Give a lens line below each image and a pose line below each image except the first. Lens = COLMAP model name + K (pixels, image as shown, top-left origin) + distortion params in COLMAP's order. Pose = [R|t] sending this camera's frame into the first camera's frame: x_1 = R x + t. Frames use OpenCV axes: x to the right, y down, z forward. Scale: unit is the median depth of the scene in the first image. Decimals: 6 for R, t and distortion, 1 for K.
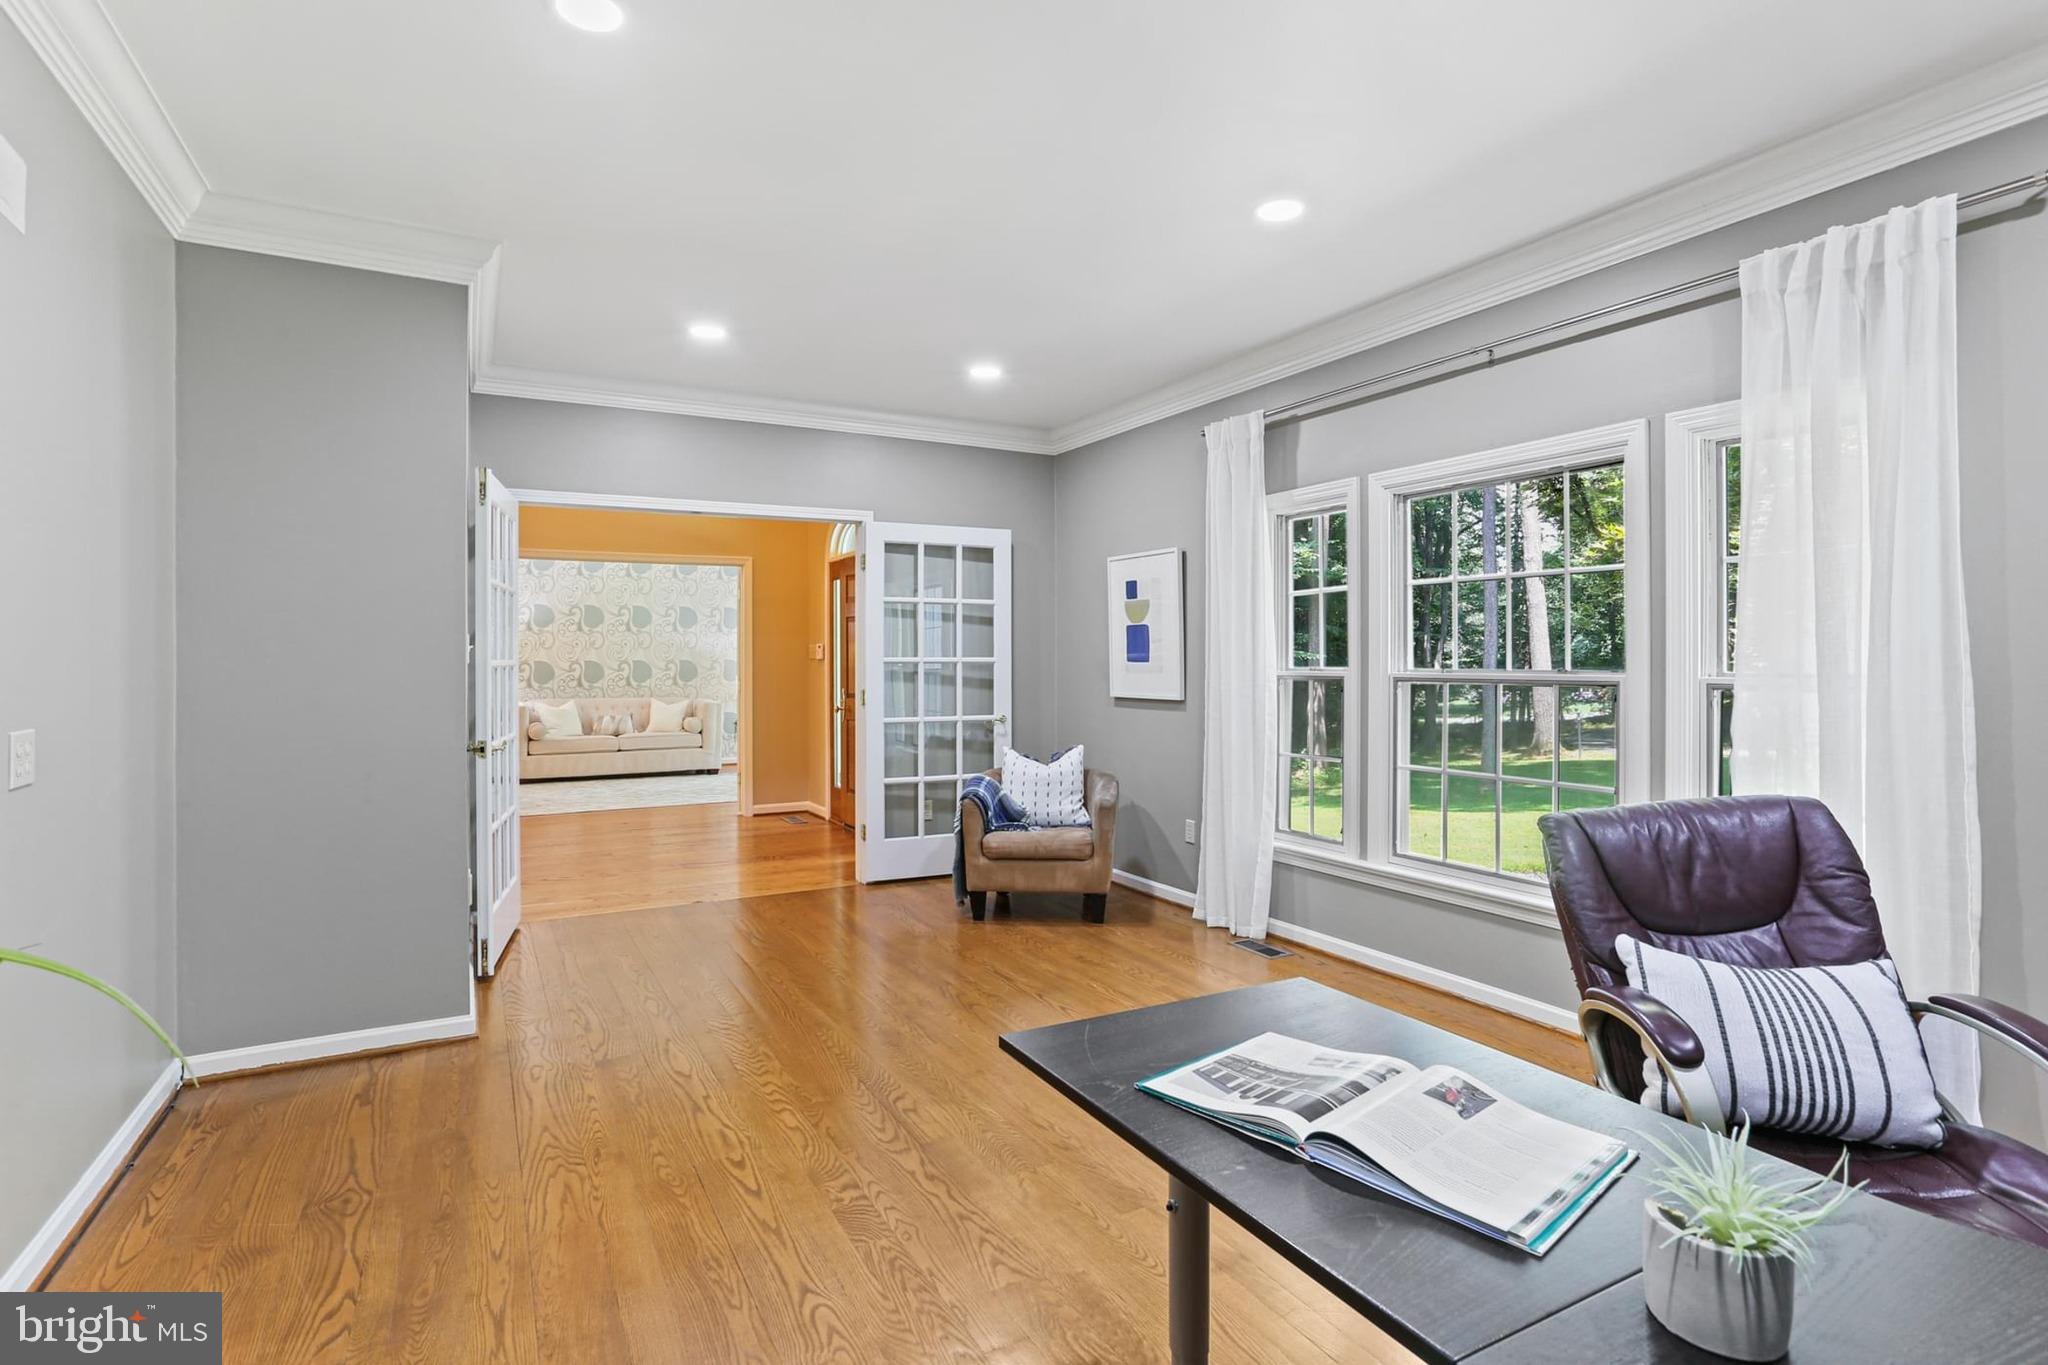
lens RADIAL K [[1023.3, 0, 1025.7], [0, 1023.3, 668.1], [0, 0, 1]] dist [-0.037652, 0.023403]
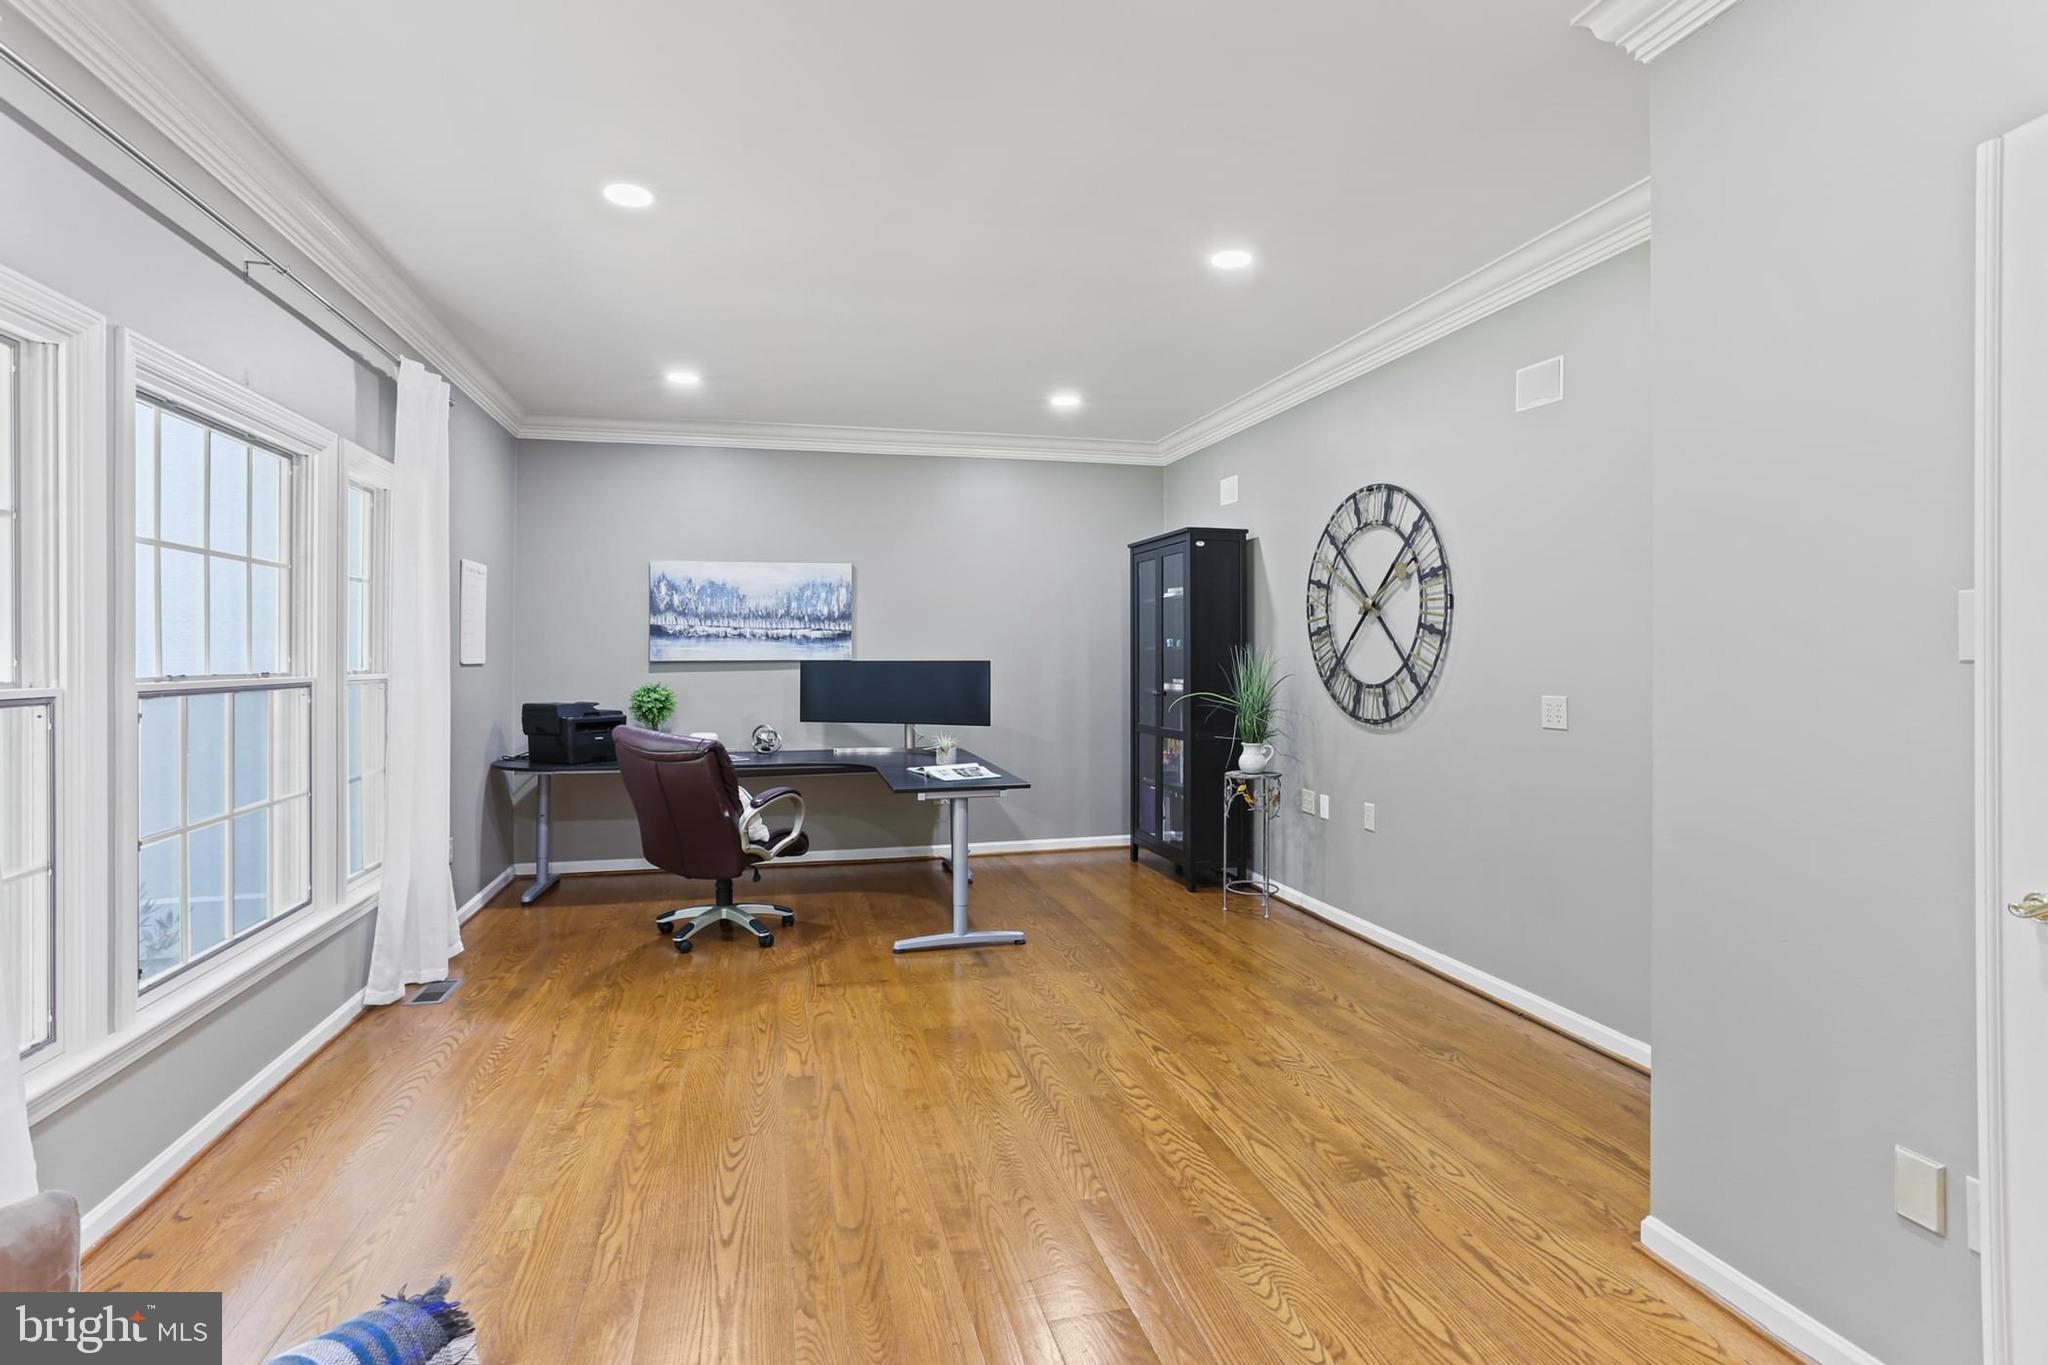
lens RADIAL K [[1023.3, 0, 1024.2], [0, 1023.3, 665.3], [0, 0, 1]] dist [-0.037652, 0.023403]
pose [[-0.968031, 0.004421, 0.250790, -0.418751], [0.008468, 0.999851, 0.015060, -0.015655], [-0.250686, 0.016702, -0.967924, 2.148511]]
